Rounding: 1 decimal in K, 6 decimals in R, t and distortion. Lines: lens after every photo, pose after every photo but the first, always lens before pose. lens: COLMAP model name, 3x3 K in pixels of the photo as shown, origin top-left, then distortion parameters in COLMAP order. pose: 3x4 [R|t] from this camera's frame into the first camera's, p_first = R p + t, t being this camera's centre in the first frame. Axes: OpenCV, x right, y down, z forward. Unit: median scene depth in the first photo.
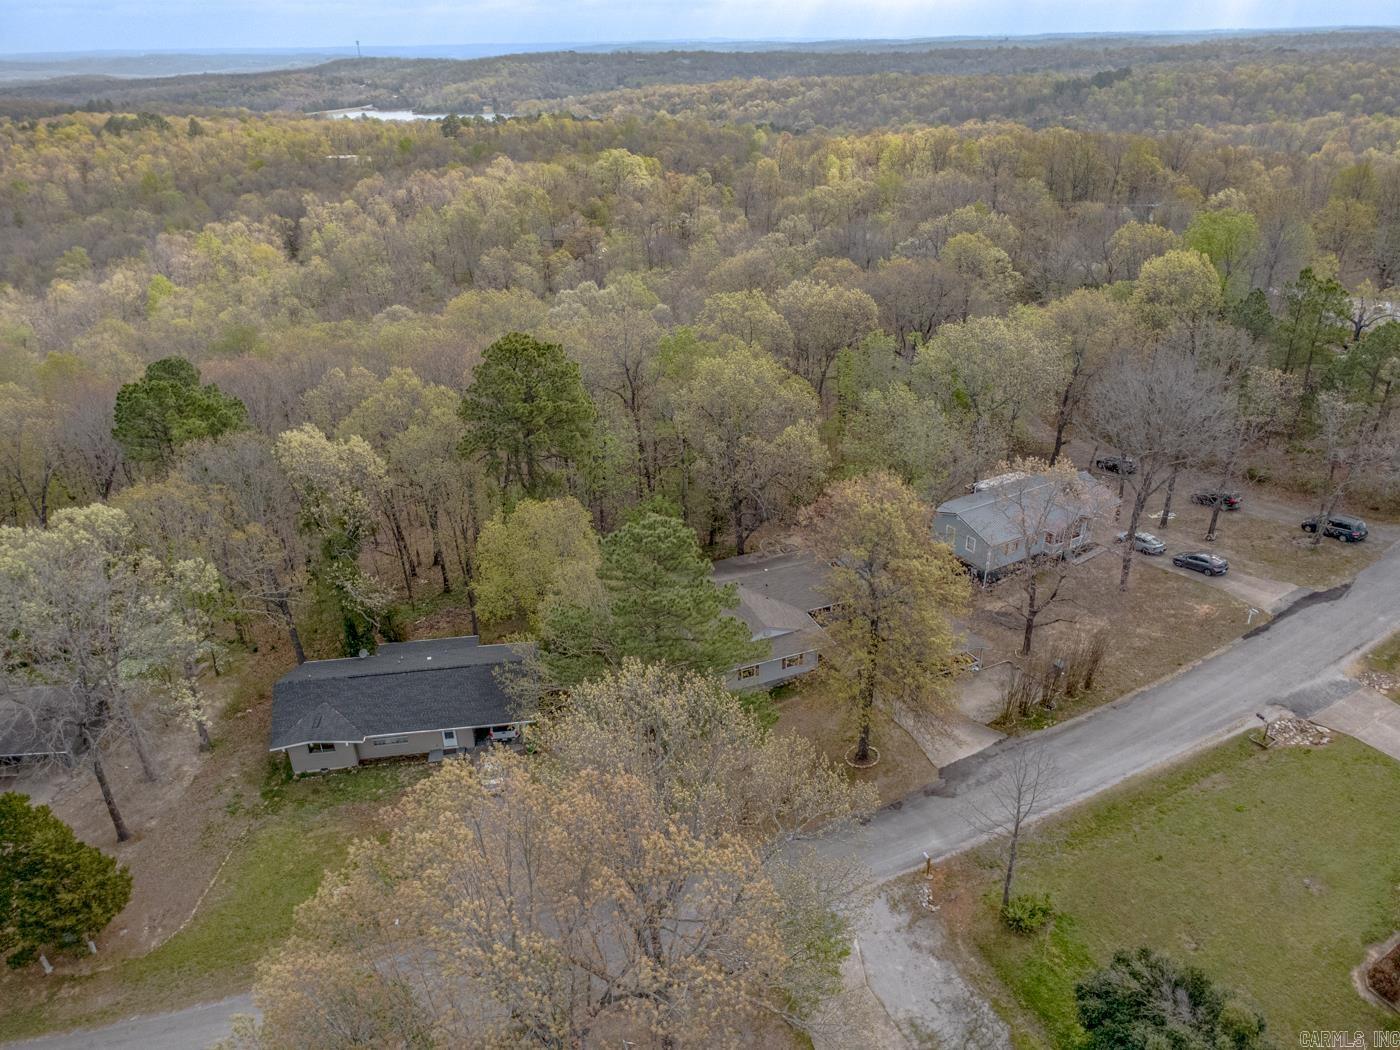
lens RADIAL K [[987.9, 0, 700.0], [0, 987.9, 525.0], [0, 0, 1]] dist [0.003550, 0.002899]
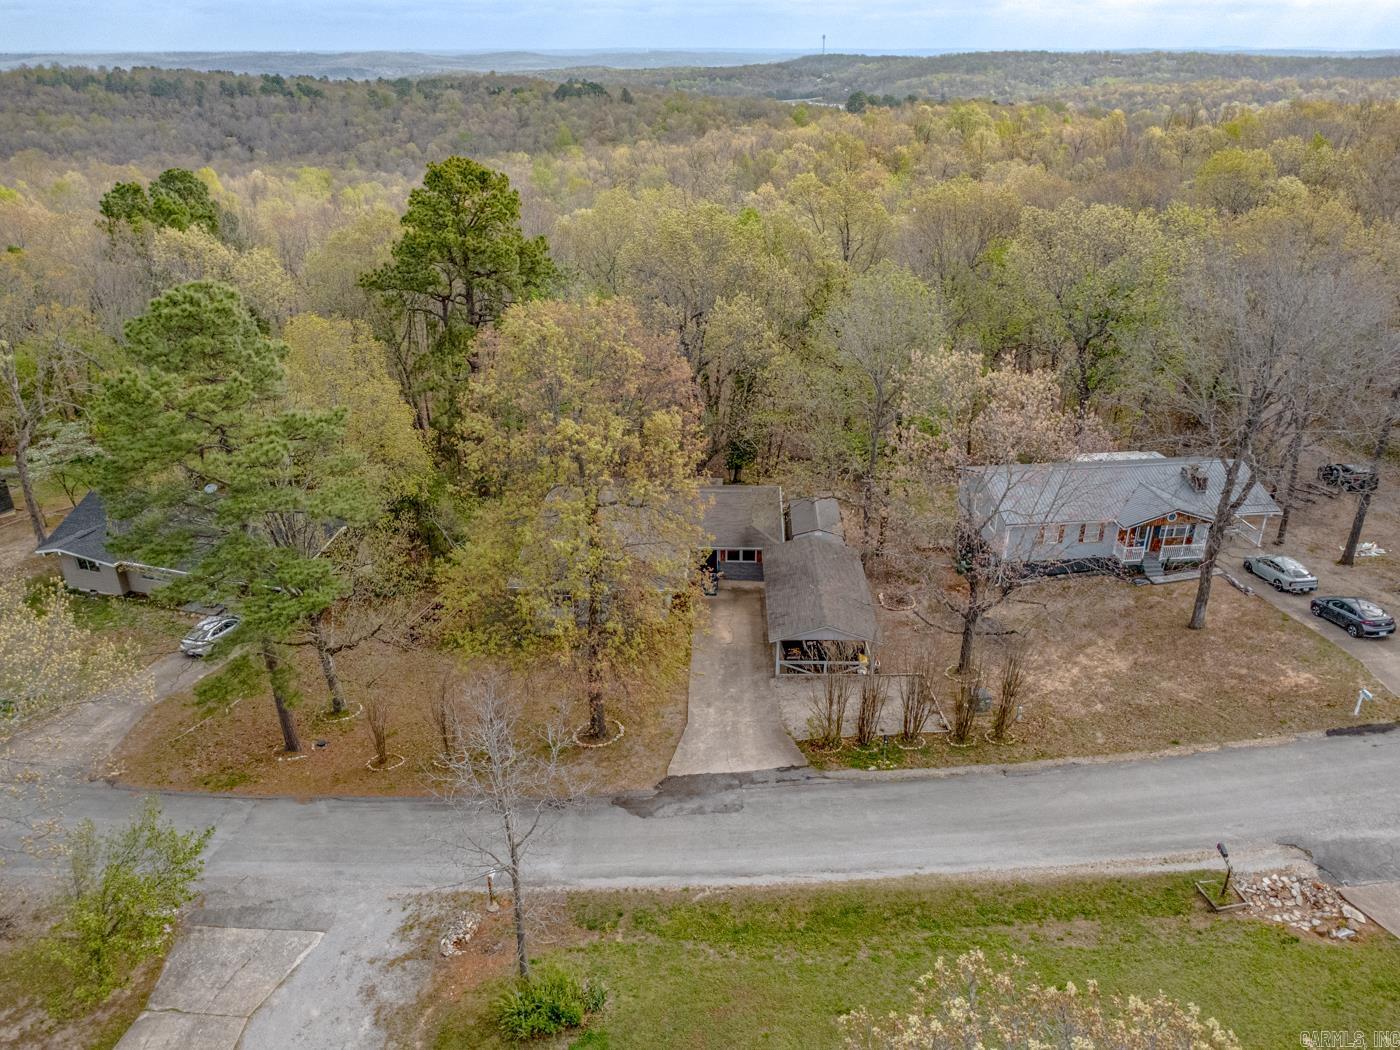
lens RADIAL K [[1014.5, 0, 700.0], [0, 1014.5, 525.0], [0, 0, 1]] dist [0.005365, 0.001417]
pose [[0.909617, 0.193598, -0.367582, 0.407039], [-0.198949, 0.979724, 0.023685, 0.054406], [0.364714, 0.051586, 0.929690, 0.319698]]
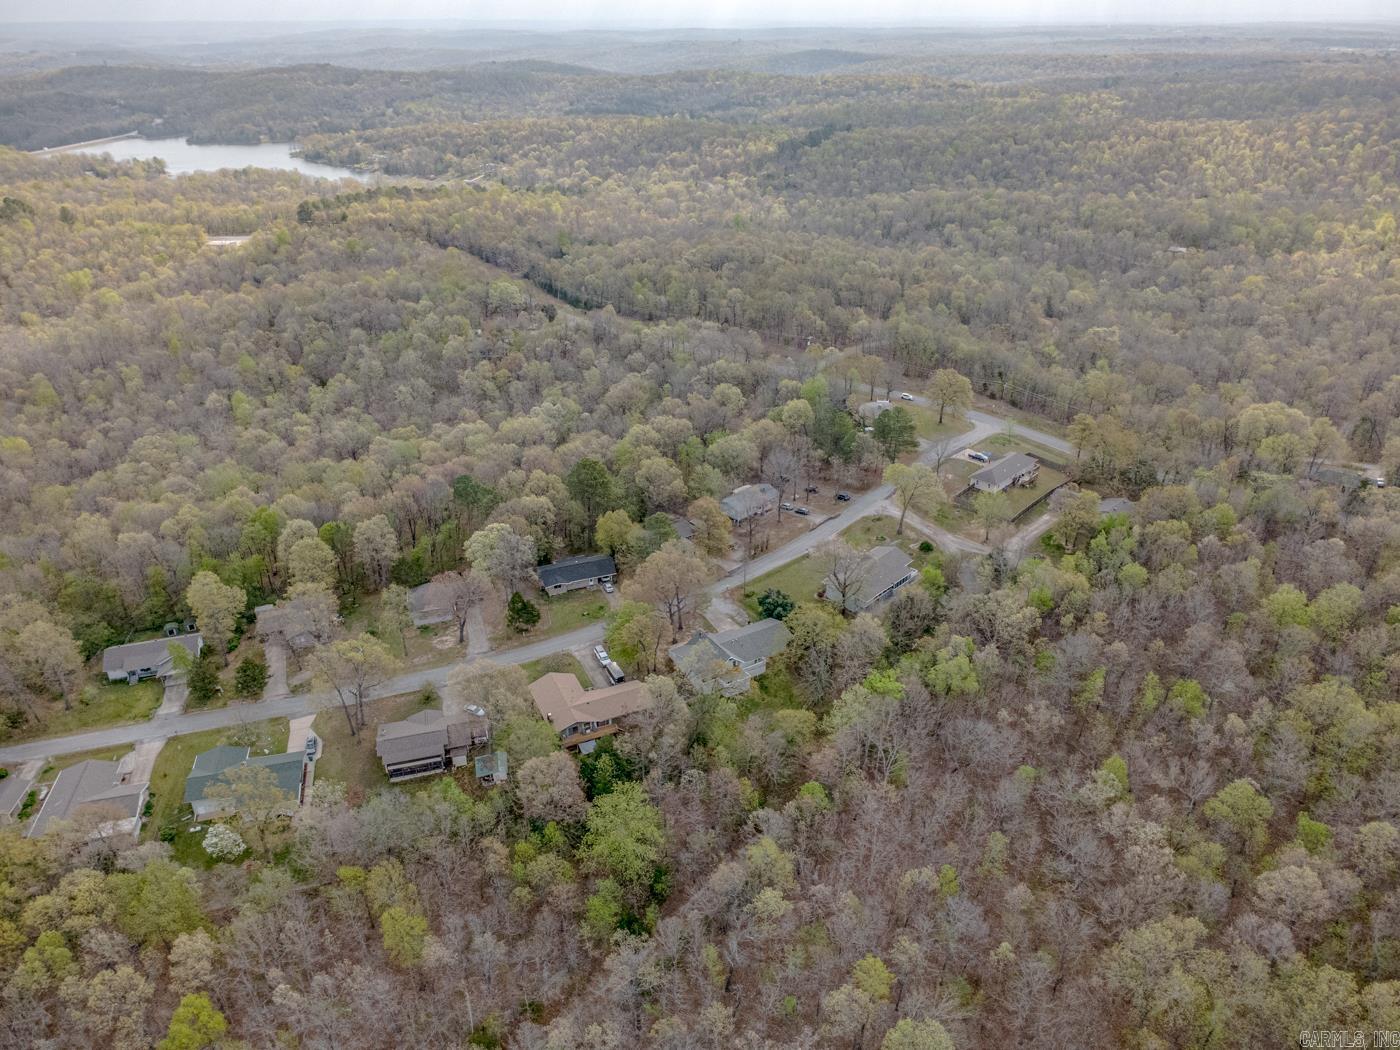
lens RADIAL K [[987.9, 0, 700.0], [0, 987.9, 525.0], [0, 0, 1]] dist [0.003550, 0.002899]
pose [[0.972434, -0.094762, 0.213057, -0.564326], [0.090994, 0.995473, 0.027446, -0.040342], [-0.214693, -0.007302, 0.976654, -2.310722]]
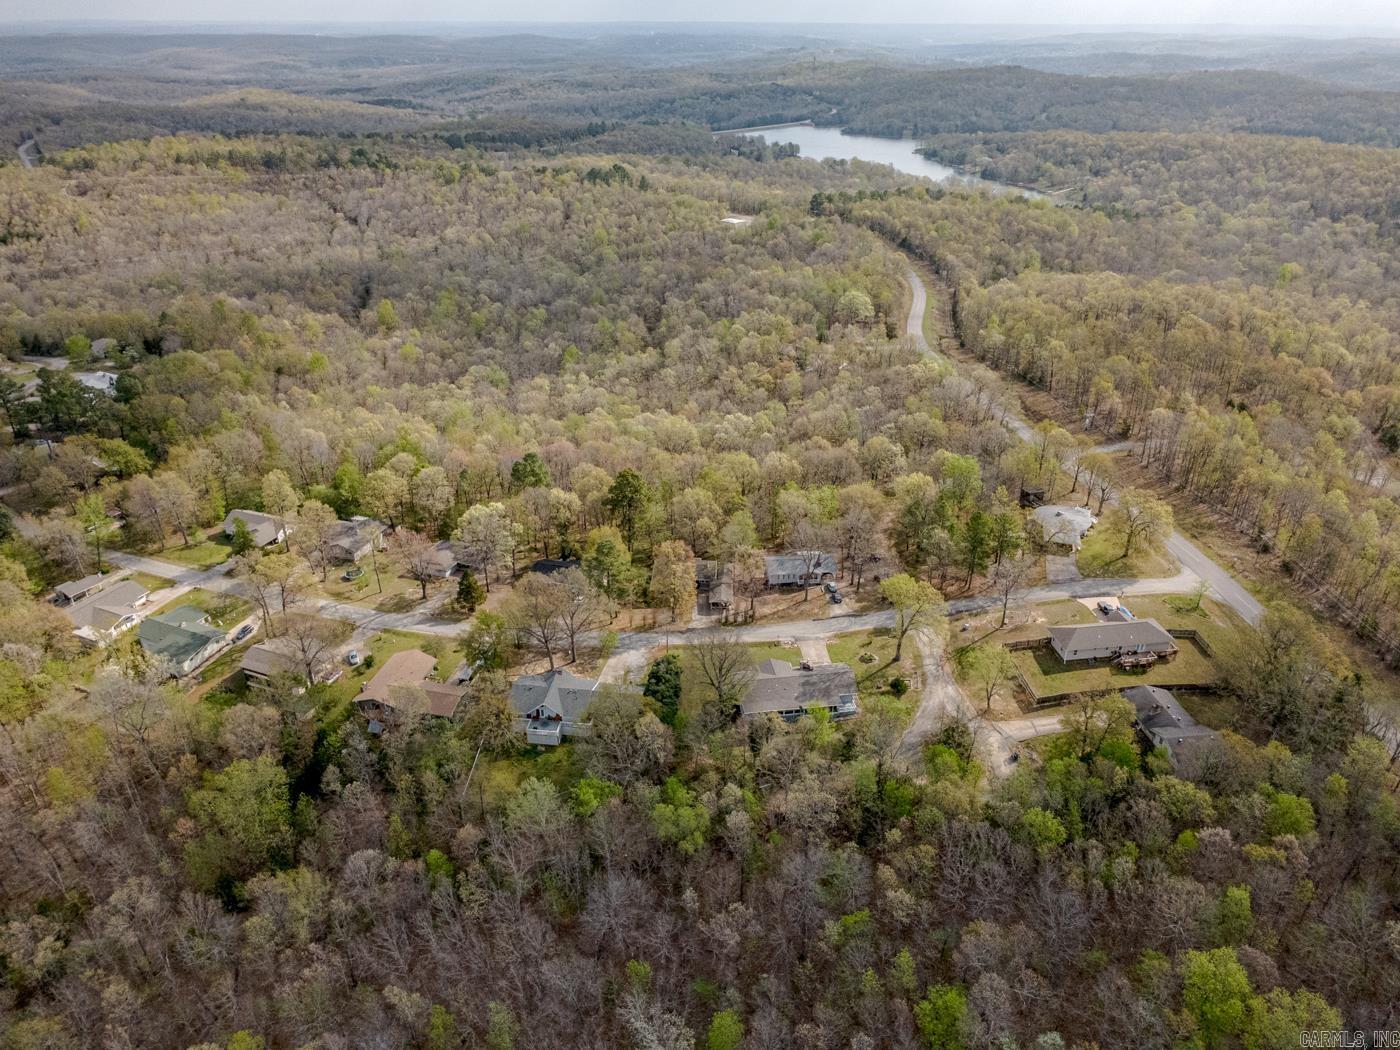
lens RADIAL K [[987.9, 0, 700.0], [0, 987.9, 525.0], [0, 0, 1]] dist [0.003550, 0.002899]
pose [[0.908173, 0.211880, -0.361011, 1.237846], [-0.204416, 0.977091, 0.059224, -0.271376], [0.365289, 0.020011, 0.930679, -1.879902]]
